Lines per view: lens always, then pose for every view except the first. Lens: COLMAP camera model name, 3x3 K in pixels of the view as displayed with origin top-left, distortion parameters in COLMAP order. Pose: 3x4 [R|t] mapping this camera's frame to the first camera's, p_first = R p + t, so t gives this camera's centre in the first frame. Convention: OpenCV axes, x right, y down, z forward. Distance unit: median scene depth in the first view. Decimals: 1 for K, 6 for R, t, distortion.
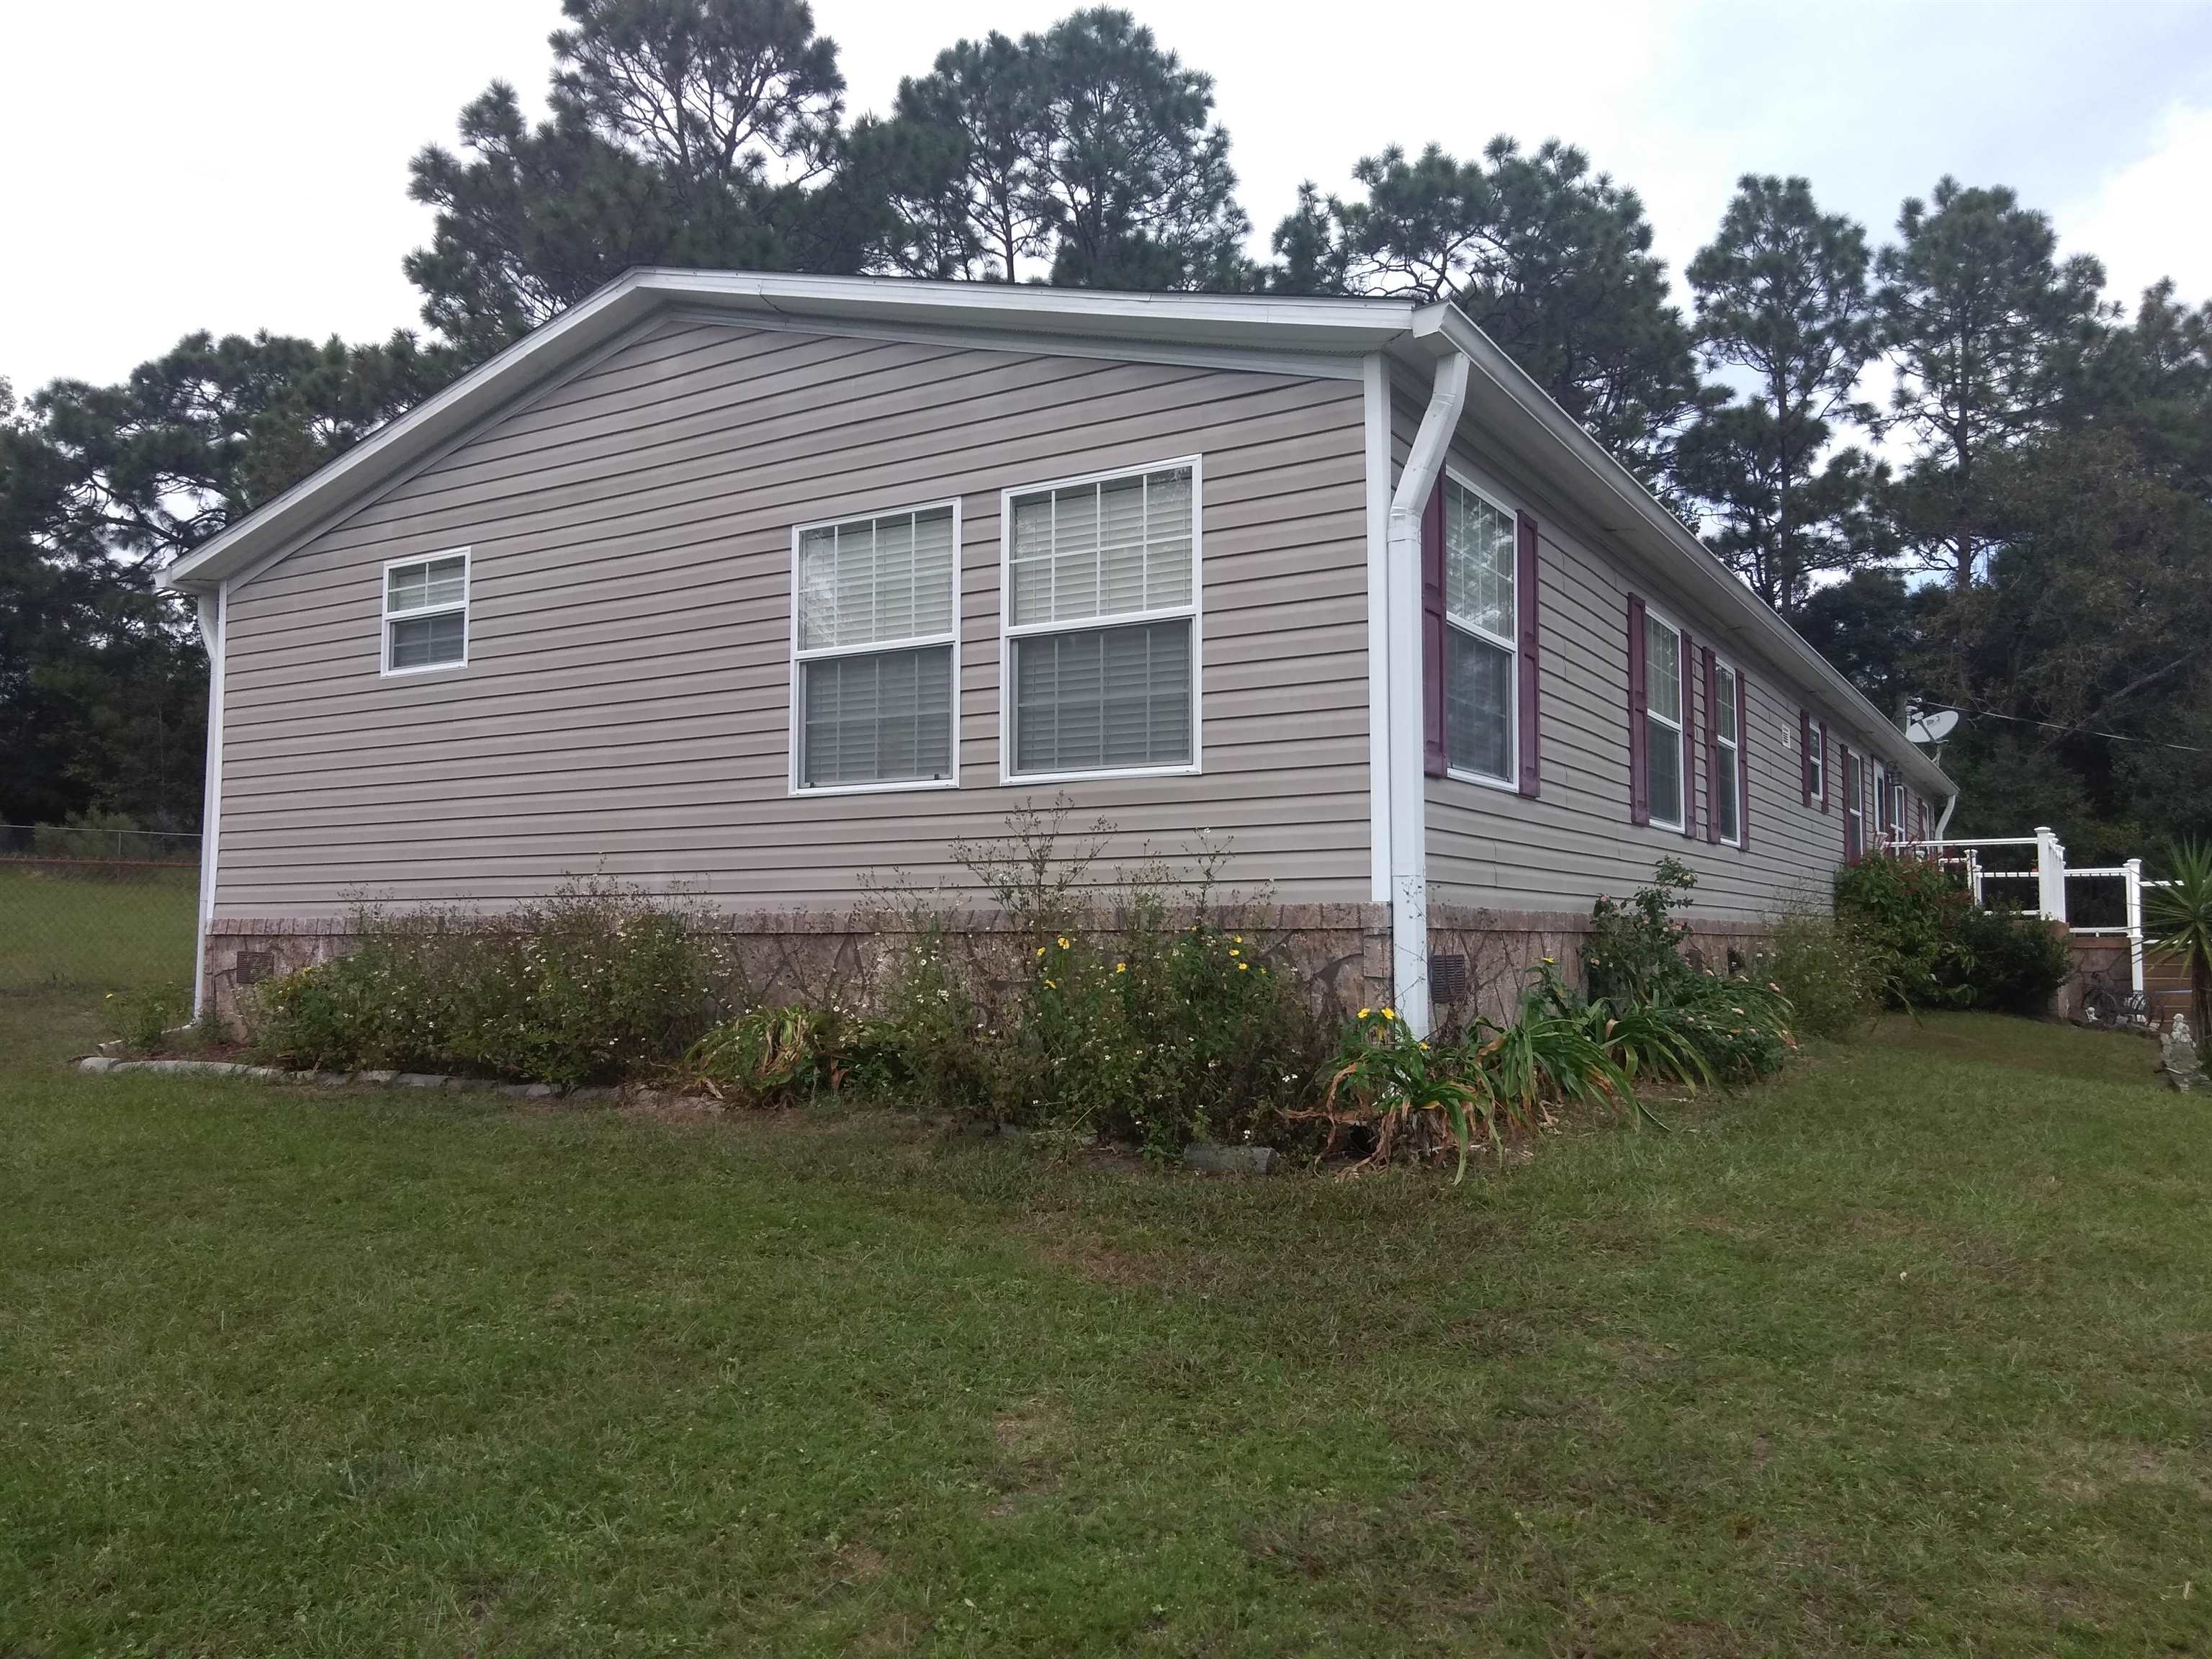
lens RADIAL K [[1648.3, 0, 1096.4], [0, 1648.3, 843.3], [0, 0, 1]] dist [0.048066, -0.037871]
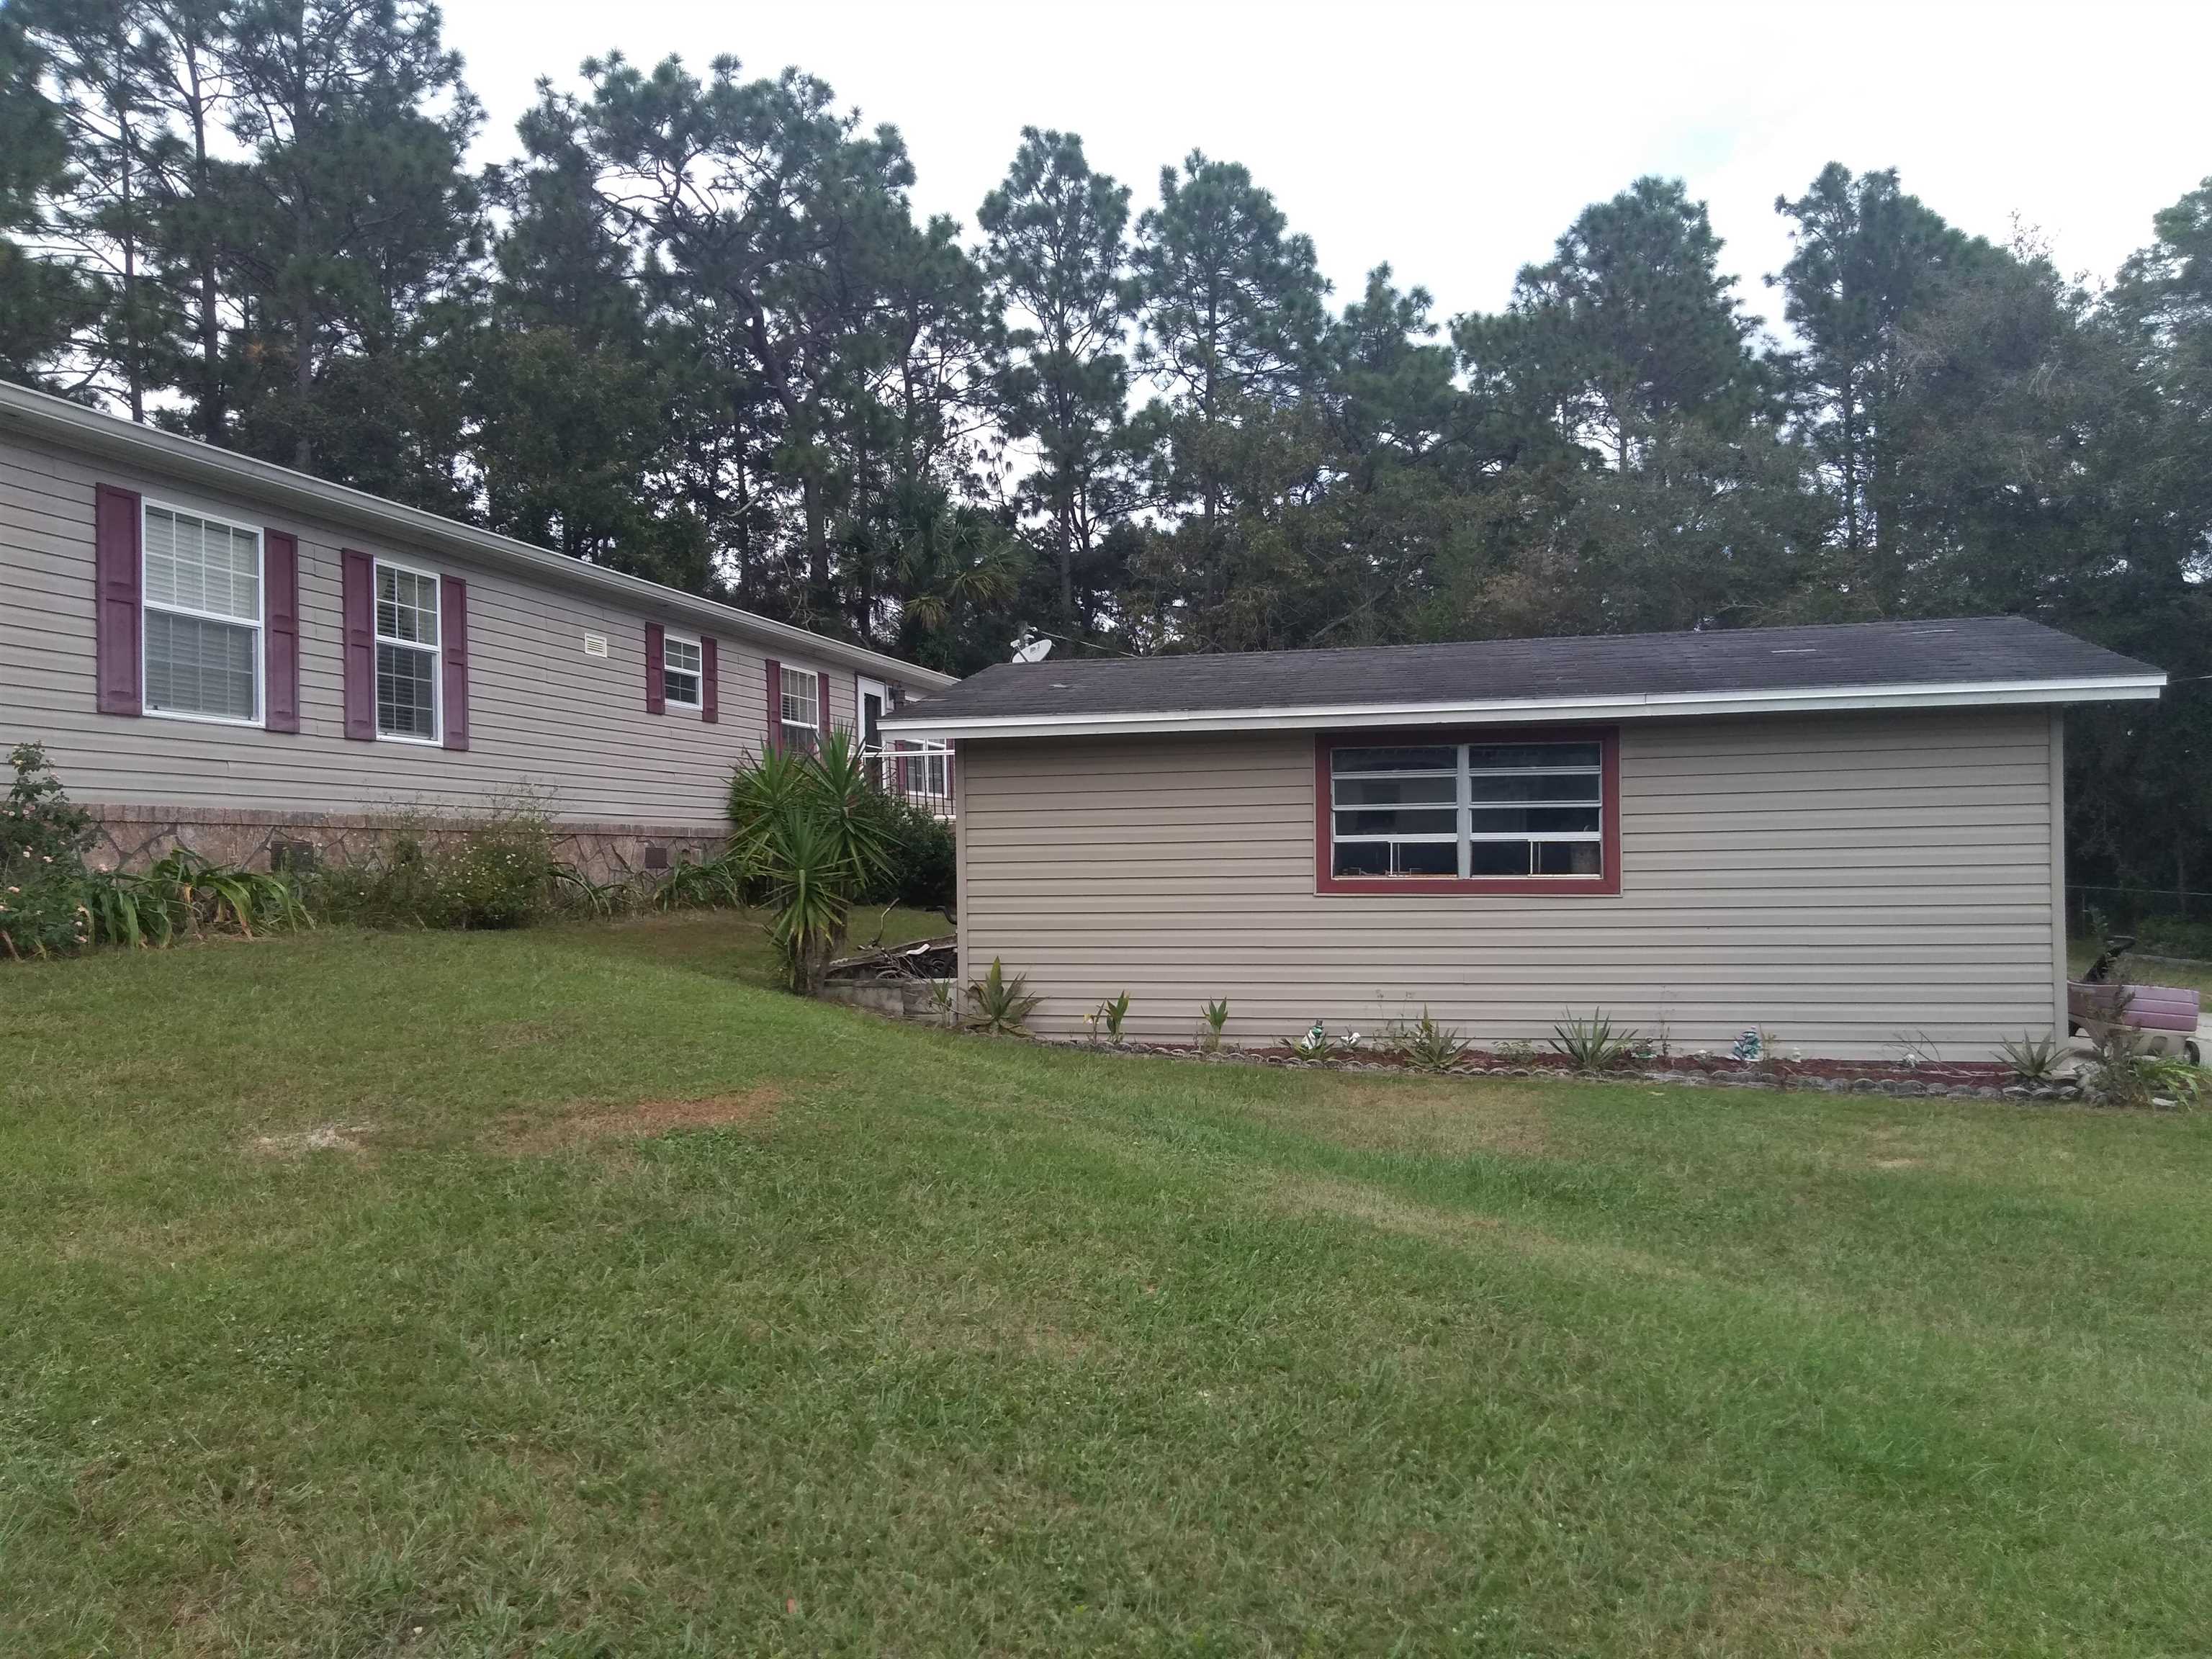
lens RADIAL K [[1664.7, 0, 1106.0], [0, 1664.7, 829.5], [0, 0, 1]] dist [0.036362, -0.028446]
pose [[0.957367, -0.009180, 0.288729, 0.149696], [-0.000487, 0.999442, 0.033391, 0.005994], [-0.288874, -0.032108, 0.956828, -0.038101]]
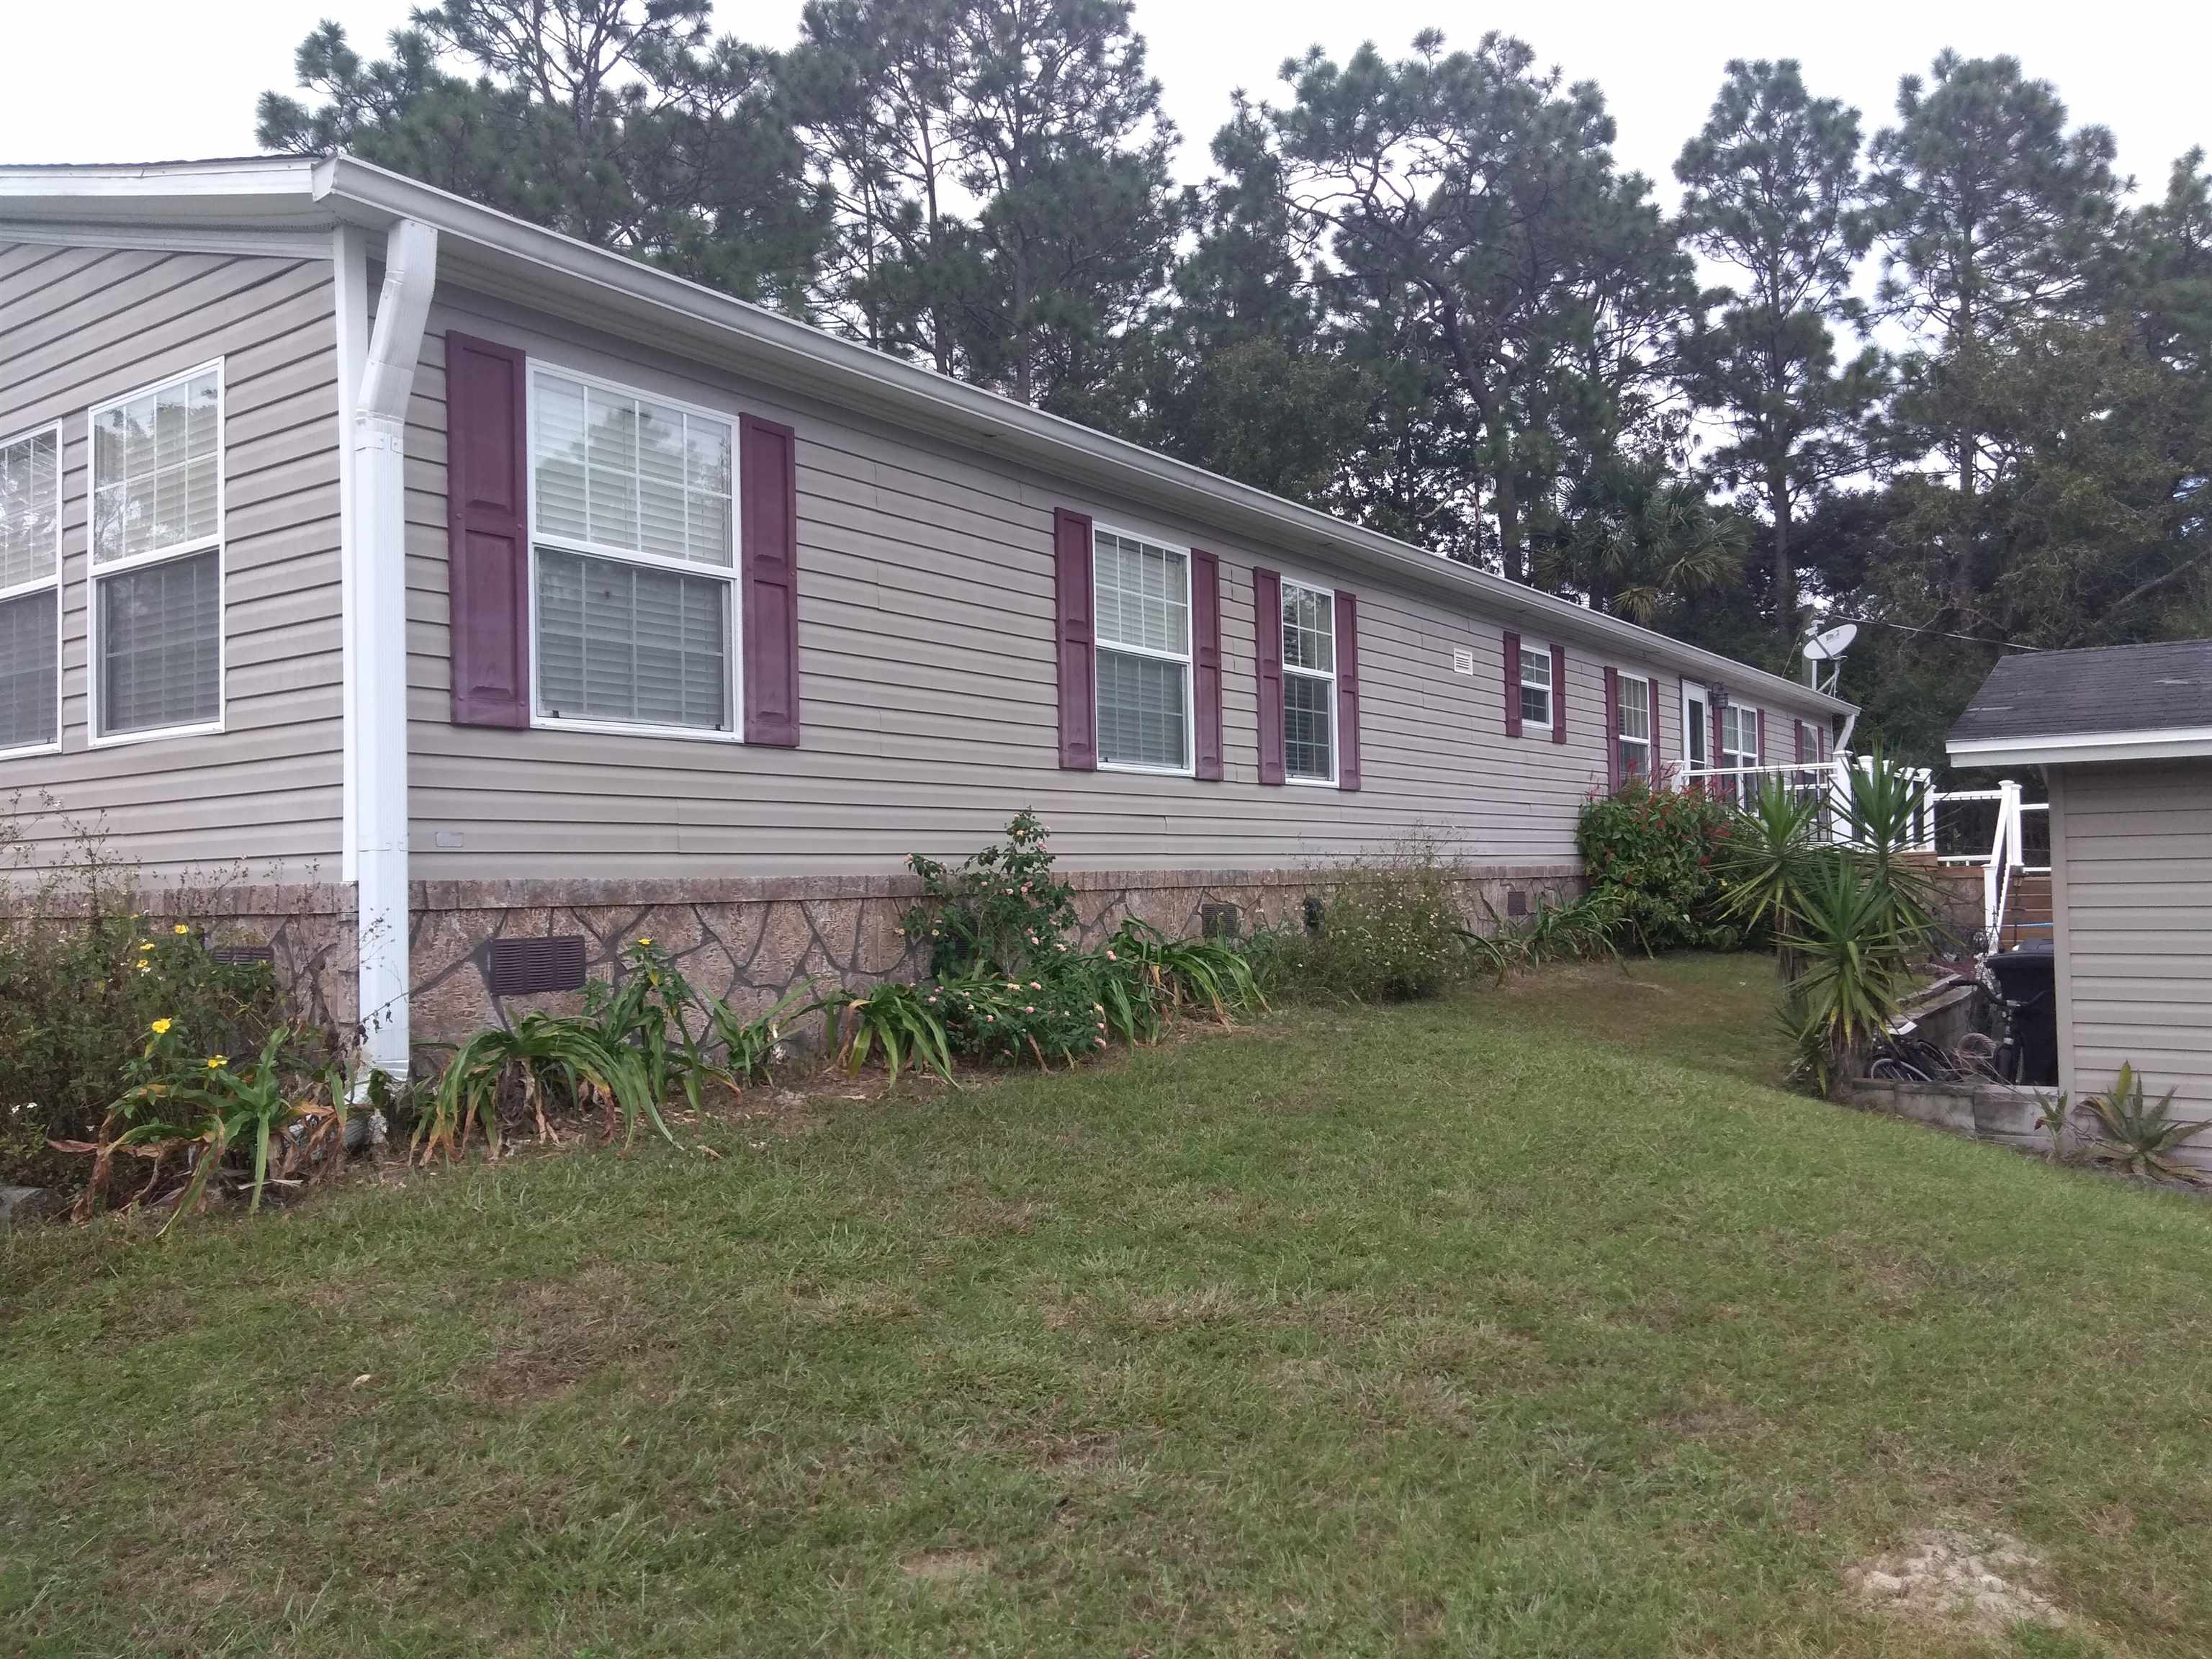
lens RADIAL K [[1649.0, 0, 1106.0], [0, 1649.0, 829.5], [0, 0, 1]] dist [0.040285, -0.027366]
pose [[0.997798, -0.022088, -0.062537, 0.098314], [0.023923, 0.999301, 0.028740, -0.000988], [0.061859, -0.030173, 0.997629, 0.028418]]
